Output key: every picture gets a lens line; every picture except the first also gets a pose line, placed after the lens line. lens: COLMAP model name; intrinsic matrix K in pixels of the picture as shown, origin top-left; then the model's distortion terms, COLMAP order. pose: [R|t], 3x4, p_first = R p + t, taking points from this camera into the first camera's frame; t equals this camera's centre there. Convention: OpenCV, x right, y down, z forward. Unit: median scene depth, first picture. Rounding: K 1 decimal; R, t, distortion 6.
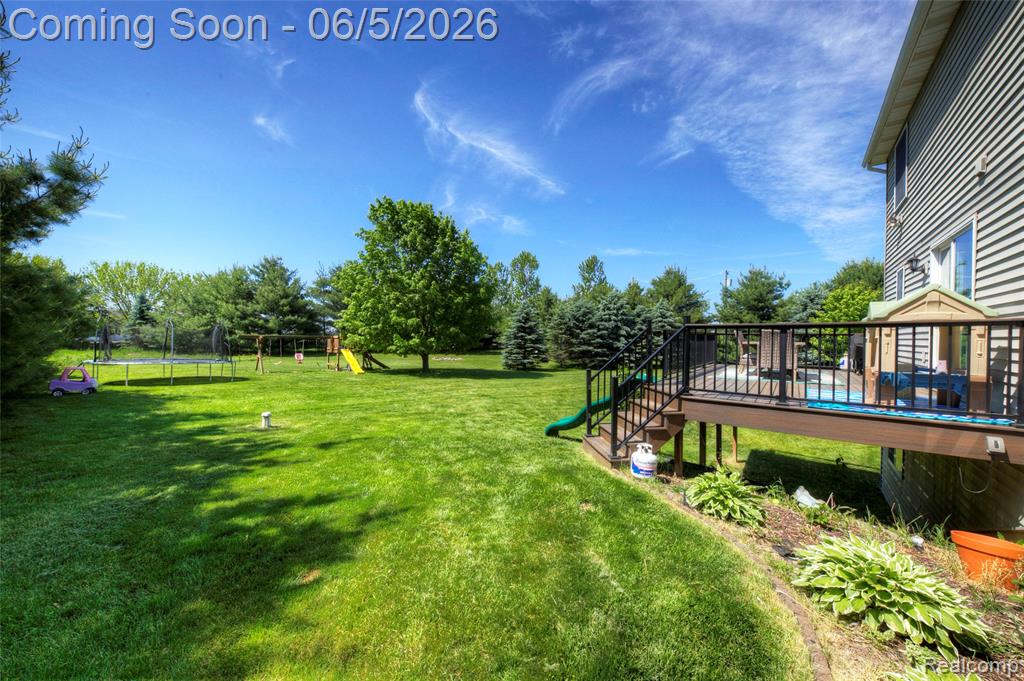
lens RADIAL K [[357.8, 0, 513.7], [0, 357.8, 342.7], [0, 0, 1]] dist [0.001317, 0.000068]
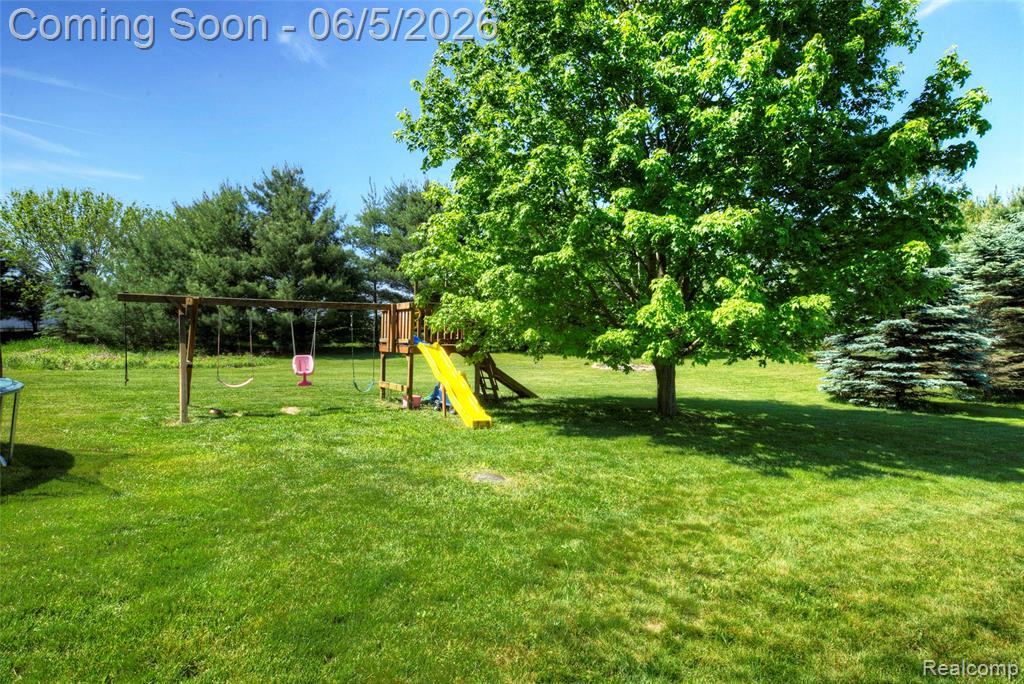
lens RADIAL K [[554.9, 0, 512.8], [0, 554.9, 327.7], [0, 0, 1]] dist [0.035682, 0.000273]
pose [[0.969800, 0.001564, -0.243898, -0.175039], [-0.005051, 0.999894, -0.013674, 0.007222], [0.243851, 0.014493, 0.969704, 0.335989]]
